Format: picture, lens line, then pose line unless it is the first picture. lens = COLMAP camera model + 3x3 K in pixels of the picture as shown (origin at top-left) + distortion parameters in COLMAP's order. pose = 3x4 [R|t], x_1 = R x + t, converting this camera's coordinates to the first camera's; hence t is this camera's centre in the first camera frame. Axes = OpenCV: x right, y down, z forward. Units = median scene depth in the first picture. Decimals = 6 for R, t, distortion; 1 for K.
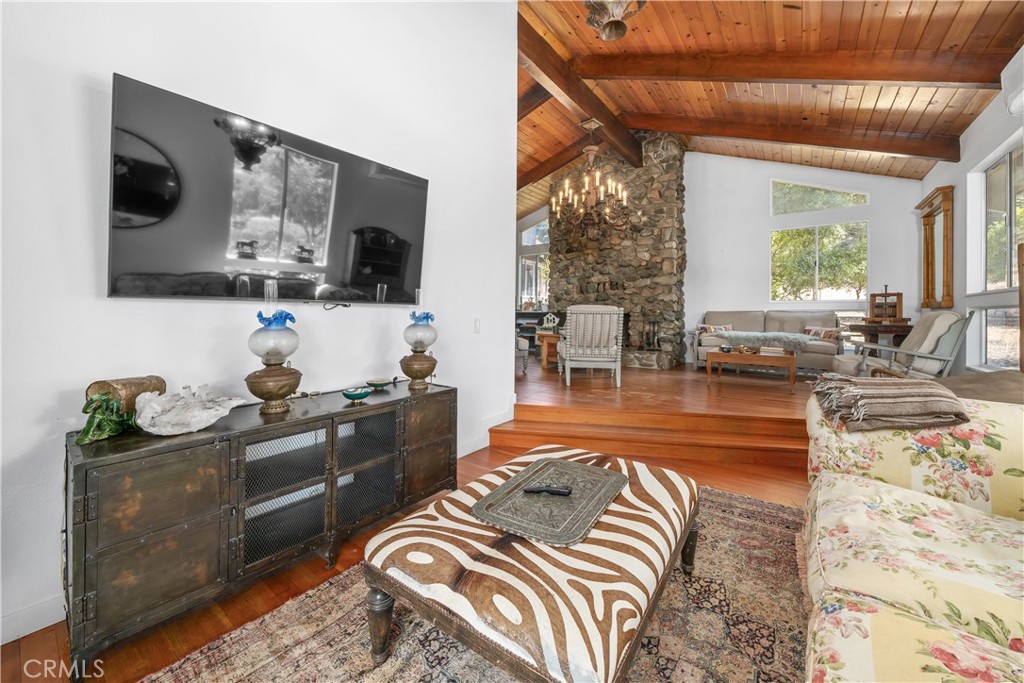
lens RADIAL K [[382.8, 0, 515.7], [0, 382.8, 313.4], [0, 0, 1]] dist [-0.001341, -0.000244]
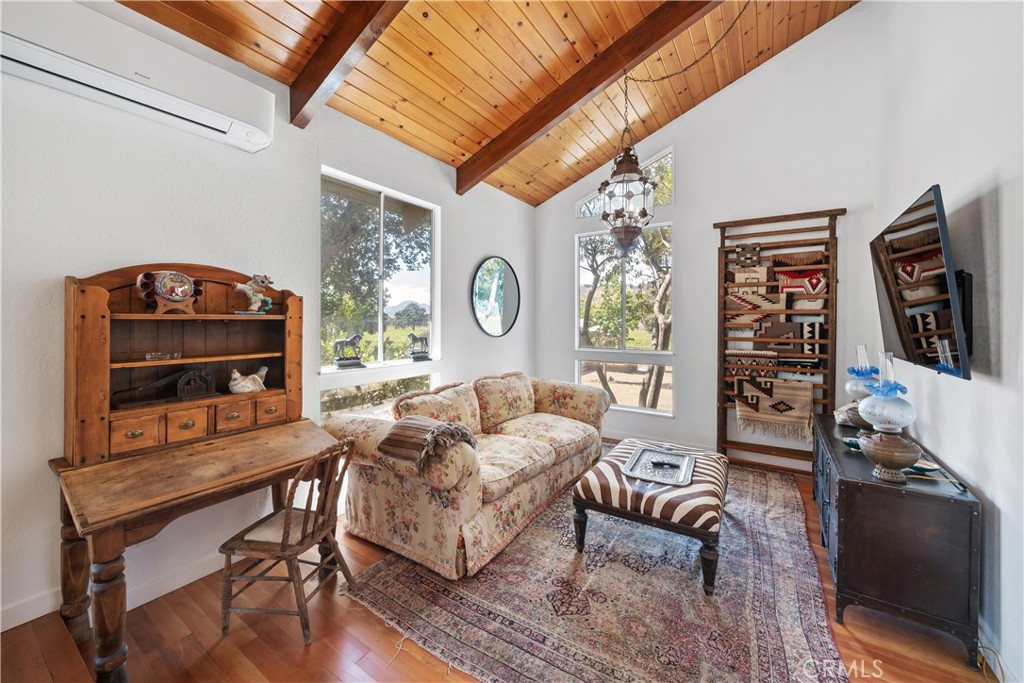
lens RADIAL K [[382.8, 0, 515.7], [0, 382.8, 313.4], [0, 0, 1]] dist [-0.001341, -0.000244]
pose [[-0.998267, -0.010962, -0.057819, 0.763274], [-0.009552, 0.999652, -0.024601, -0.161864], [0.058068, -0.024006, -0.998024, 2.372553]]
